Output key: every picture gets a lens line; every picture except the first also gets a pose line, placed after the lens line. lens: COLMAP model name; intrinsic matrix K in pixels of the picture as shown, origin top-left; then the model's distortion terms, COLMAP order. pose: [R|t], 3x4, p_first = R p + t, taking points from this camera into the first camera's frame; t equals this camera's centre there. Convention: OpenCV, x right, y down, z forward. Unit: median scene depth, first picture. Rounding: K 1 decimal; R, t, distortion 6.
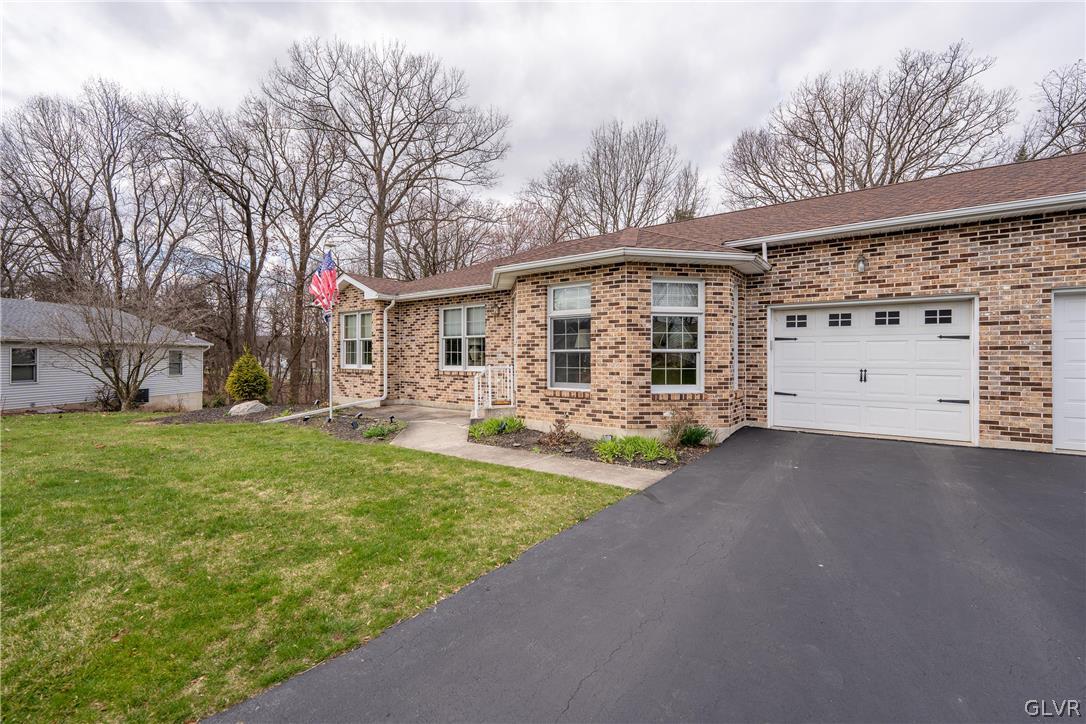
lens RADIAL K [[444.1, 0, 543.0], [0, 444.1, 362.0], [0, 0, 1]] dist [-0.002799, -0.000510]
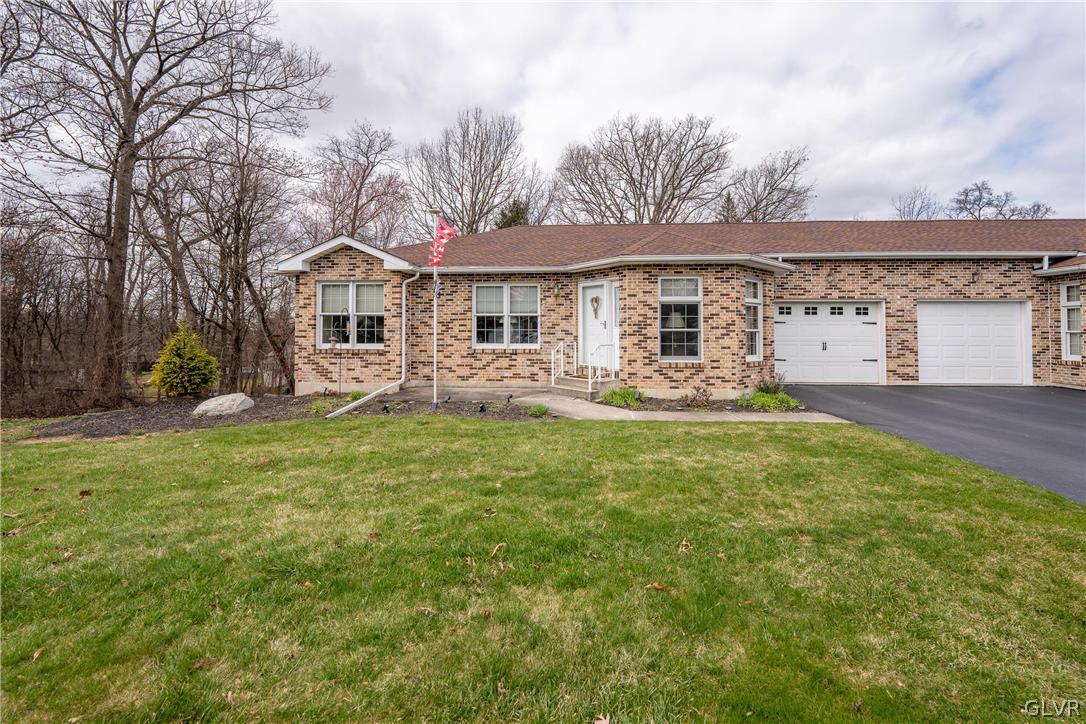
lens RADIAL K [[439.3, 0, 544.2], [0, 439.3, 331.6], [0, 0, 1]] dist [-0.003399, -0.000340]
pose [[0.860756, 0.001842, 0.509015, -0.900341], [0.005677, 0.999897, -0.013218, -0.006913], [-0.508987, 0.014267, 0.860656, 0.148054]]
